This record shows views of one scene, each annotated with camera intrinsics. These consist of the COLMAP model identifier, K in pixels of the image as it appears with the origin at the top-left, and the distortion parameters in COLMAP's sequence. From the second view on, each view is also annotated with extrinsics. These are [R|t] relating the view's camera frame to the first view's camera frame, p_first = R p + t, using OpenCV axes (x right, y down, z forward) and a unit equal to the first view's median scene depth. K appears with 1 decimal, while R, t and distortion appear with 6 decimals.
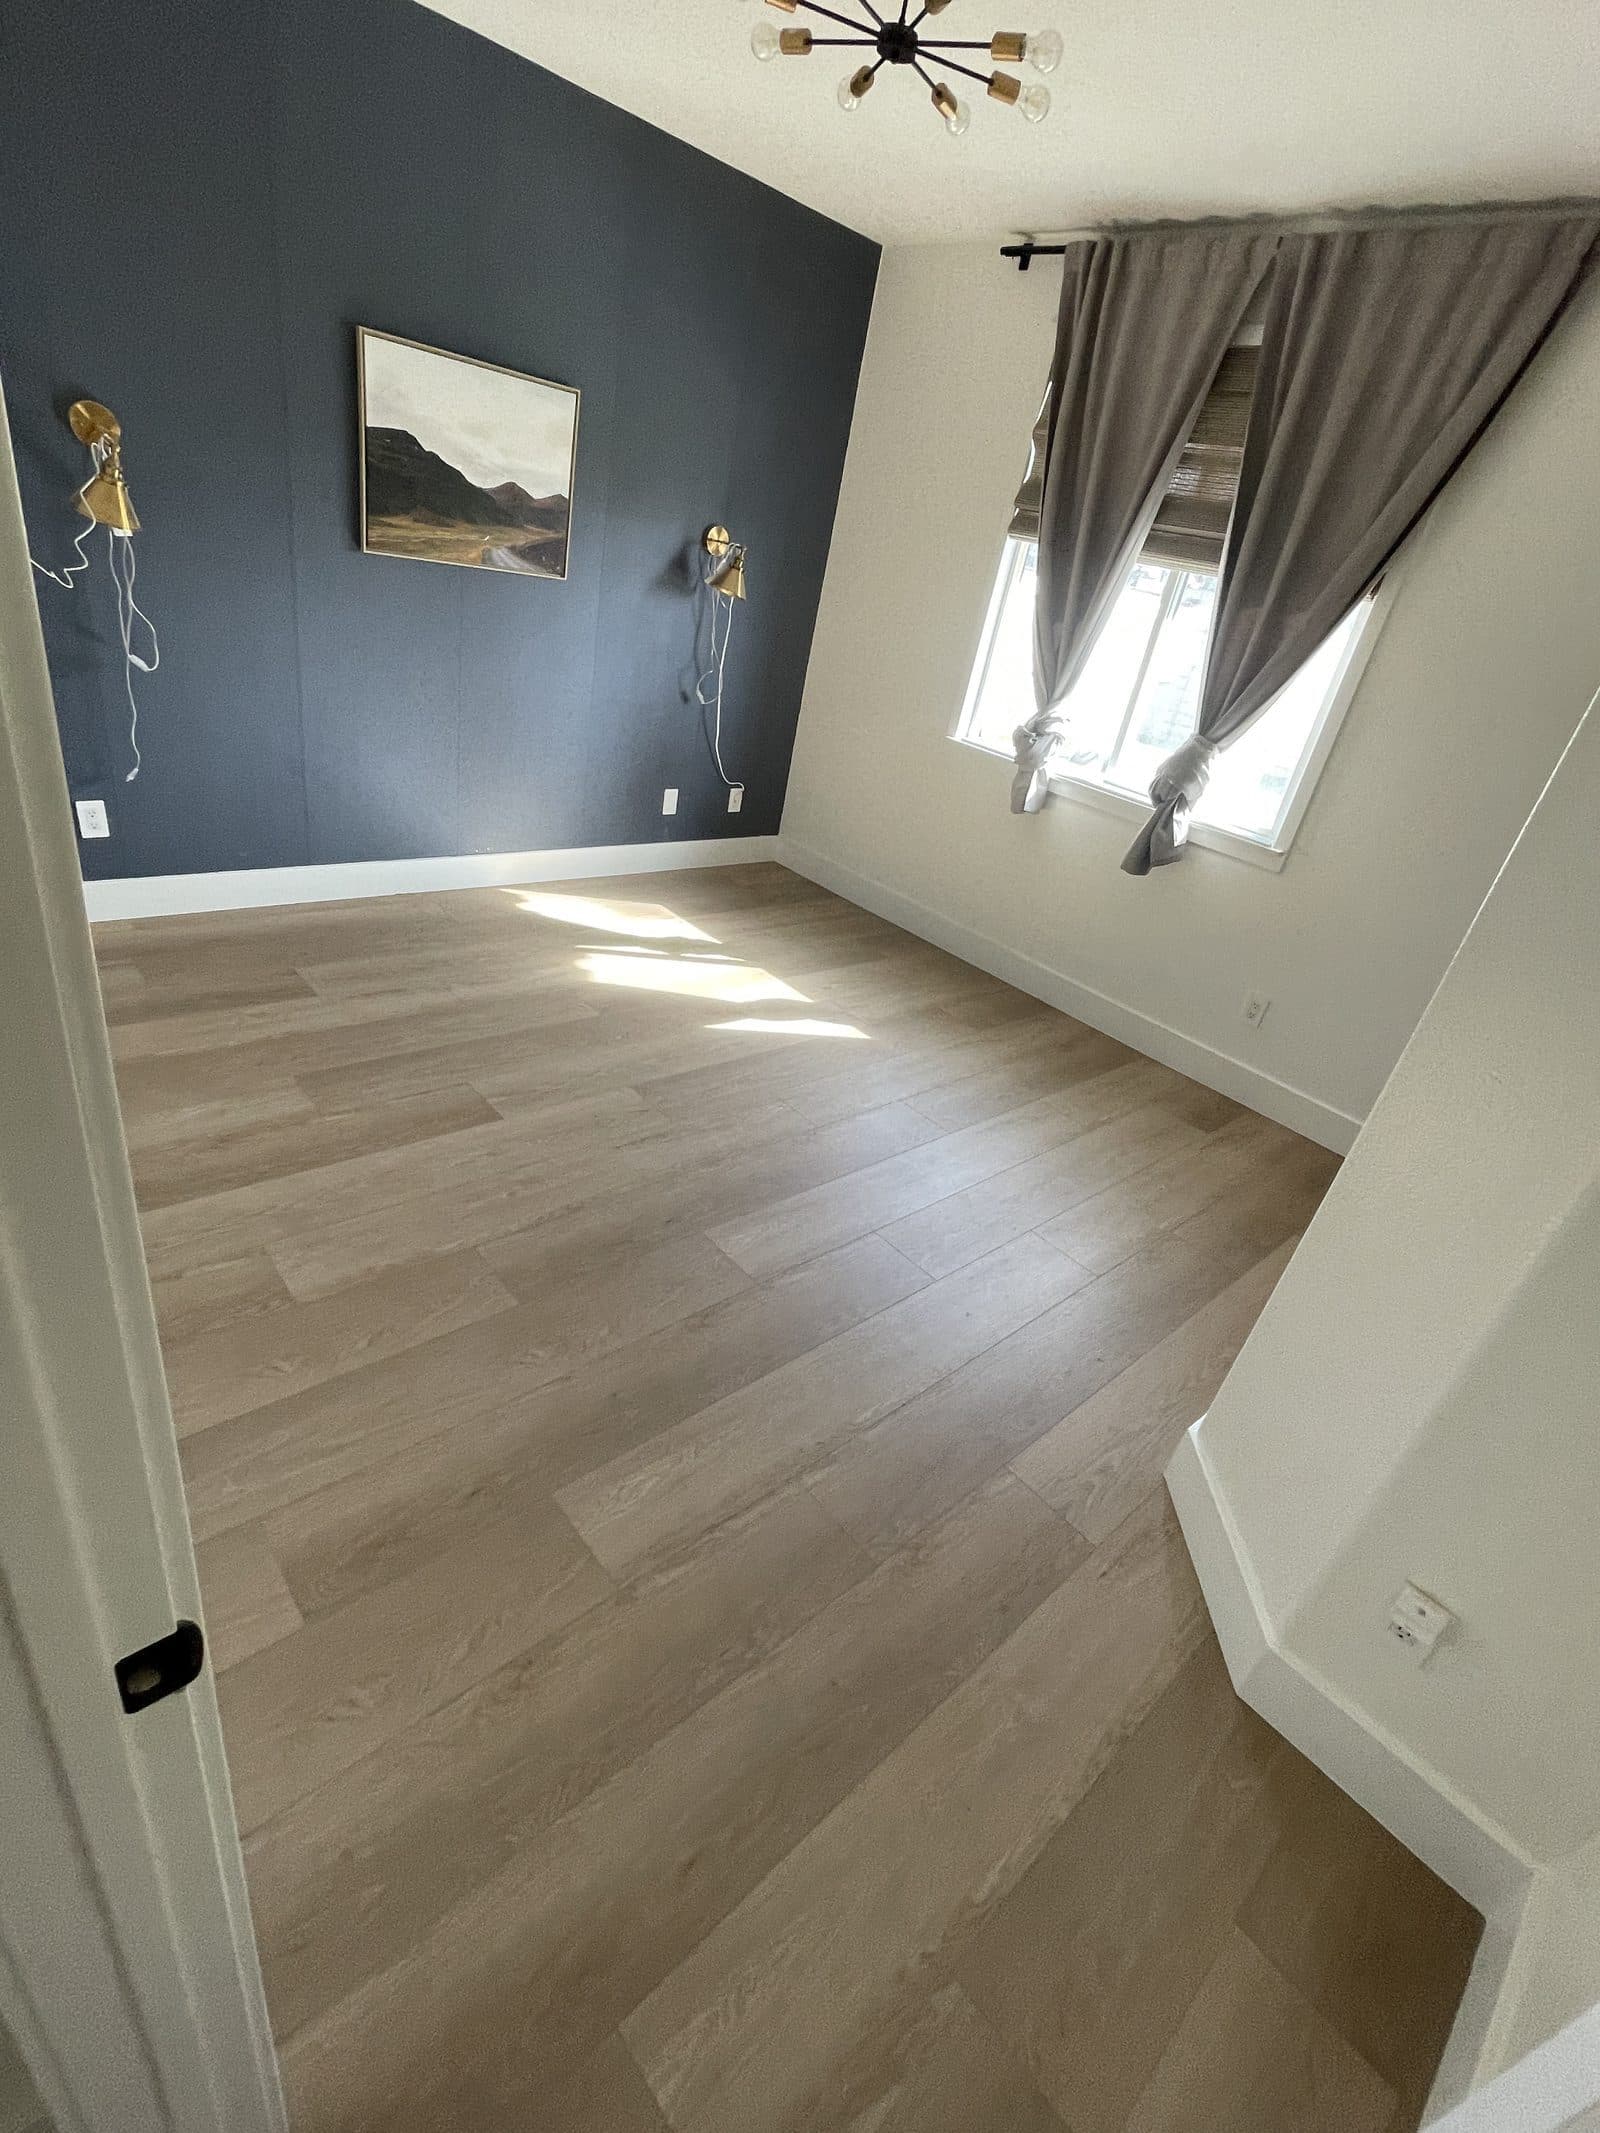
lens RADIAL K [[977.4, 0, 800.0], [0, 977.4, 1066.5], [0, 0, 1]] dist [-0.000501, -0.000186]
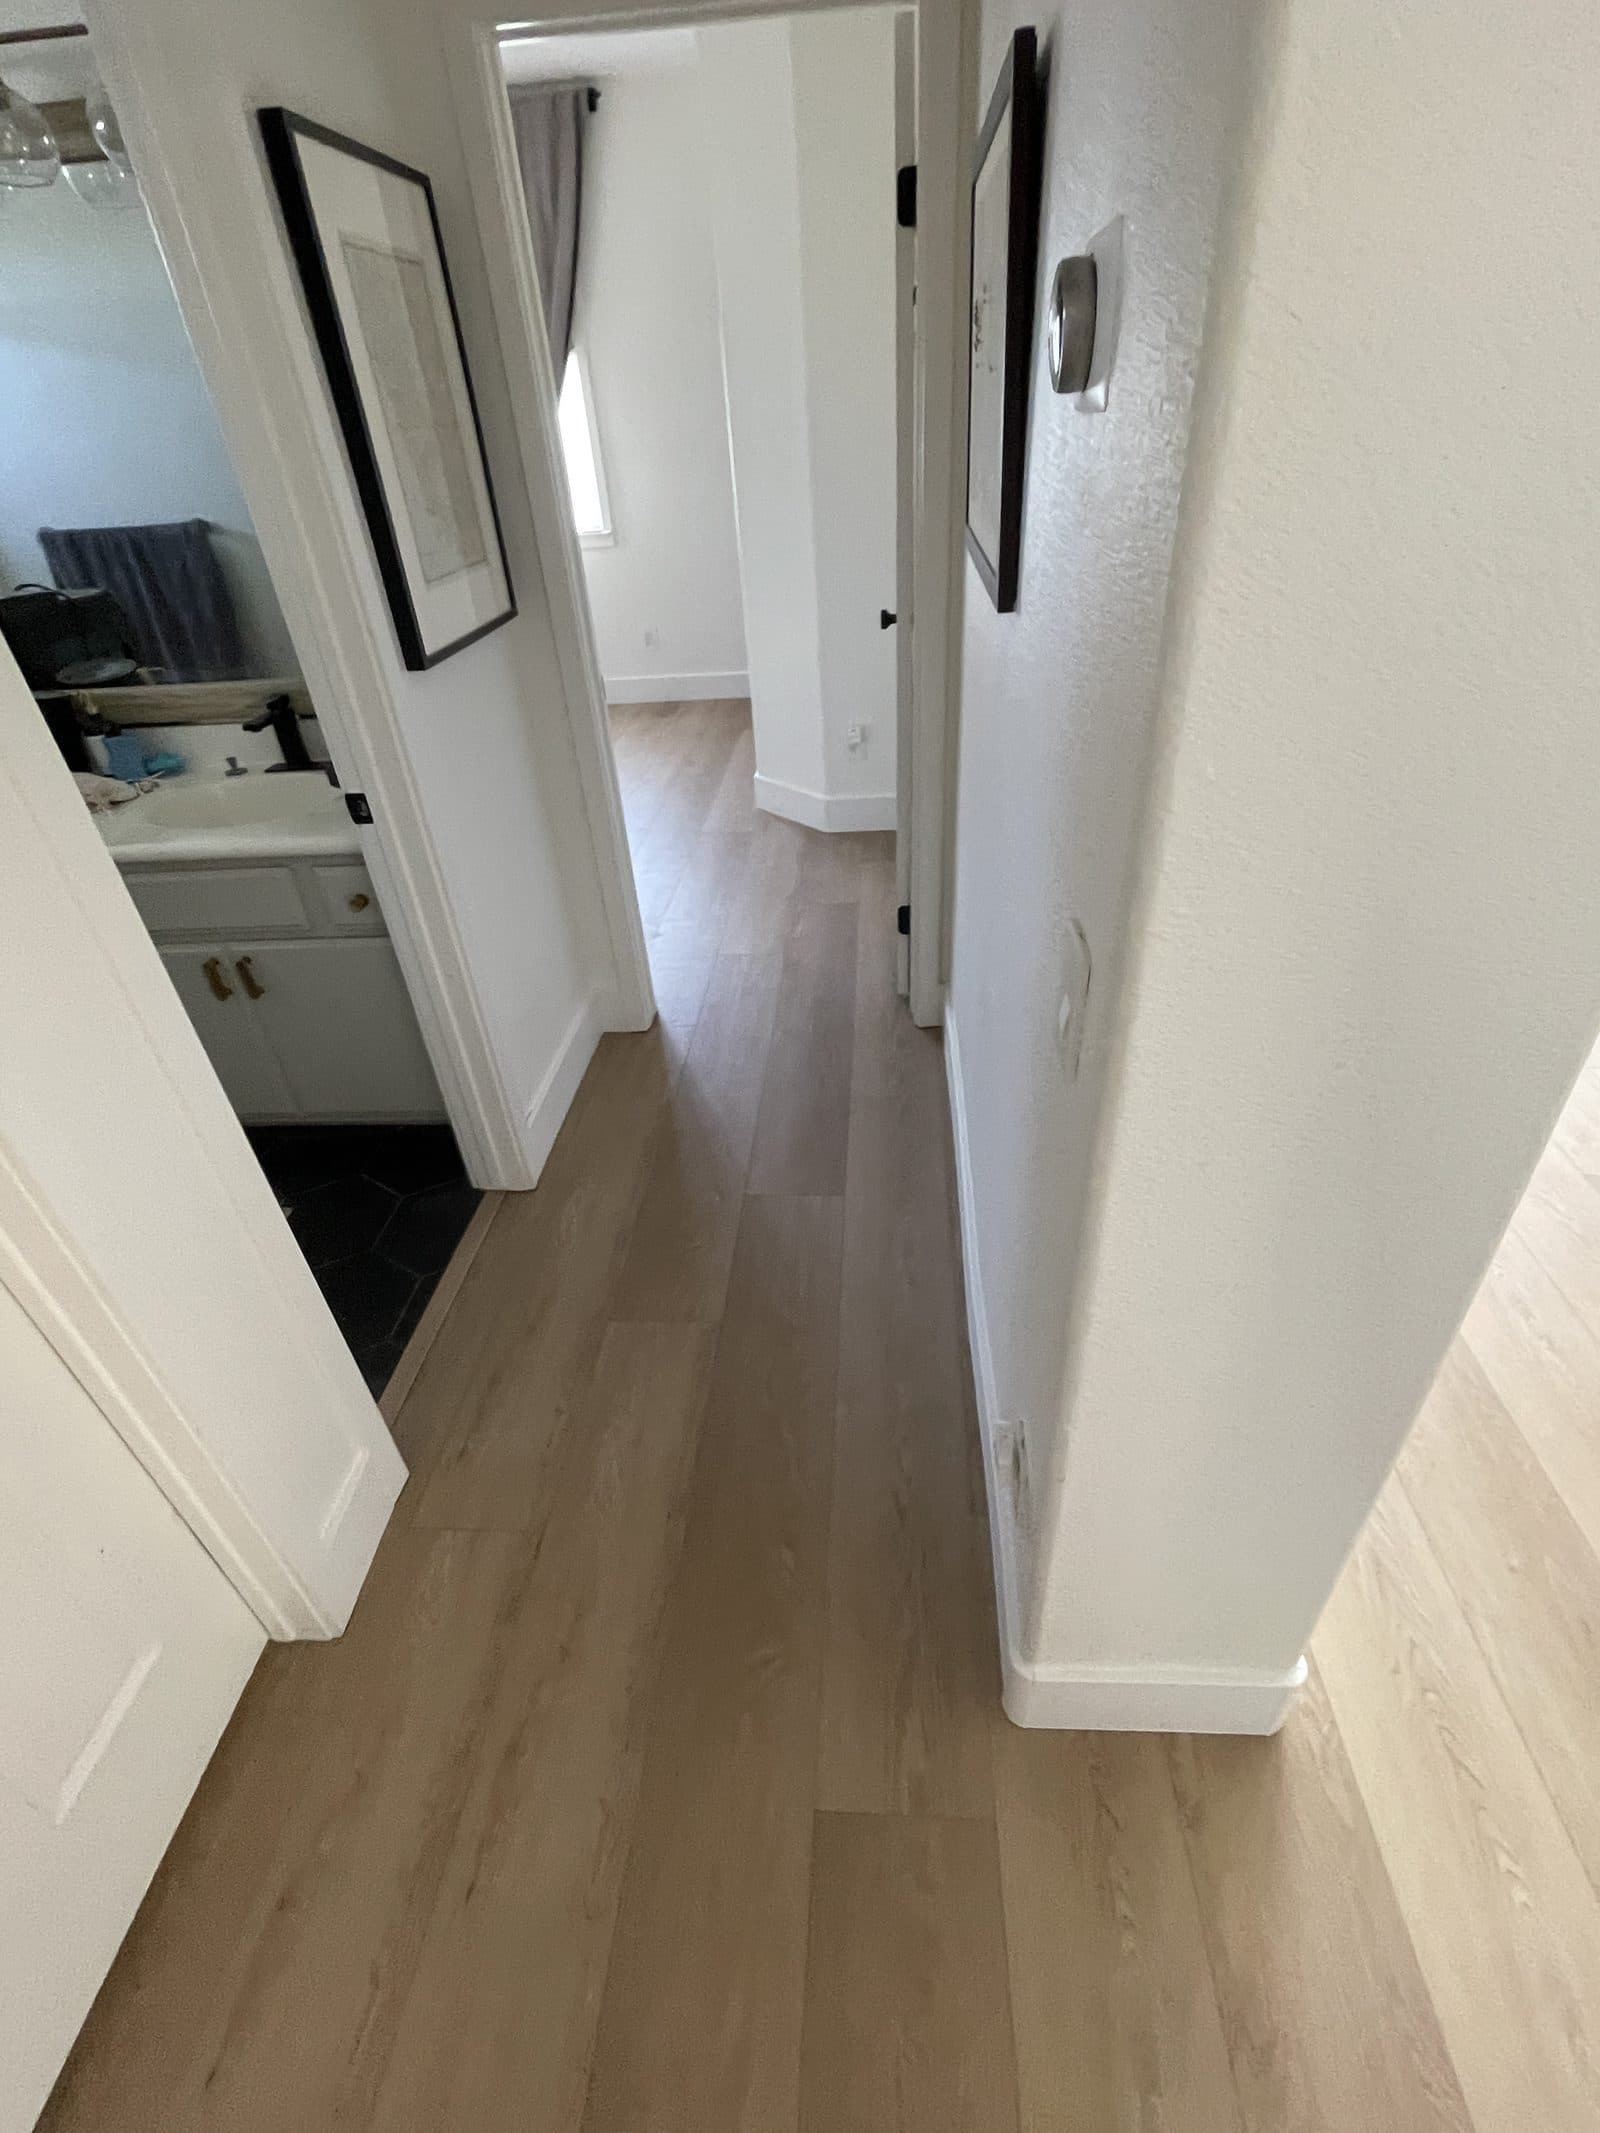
lens RADIAL K [[977.4, 0, 800.0], [0, 977.4, 1066.5], [0, 0, 1]] dist [-0.000501, -0.000186]
pose [[0.698743, -0.573487, 0.427633, -0.601958], [0.503866, 0.818880, 0.274872, 0.270246], [-0.507816, 0.023405, 0.861148, -0.641492]]
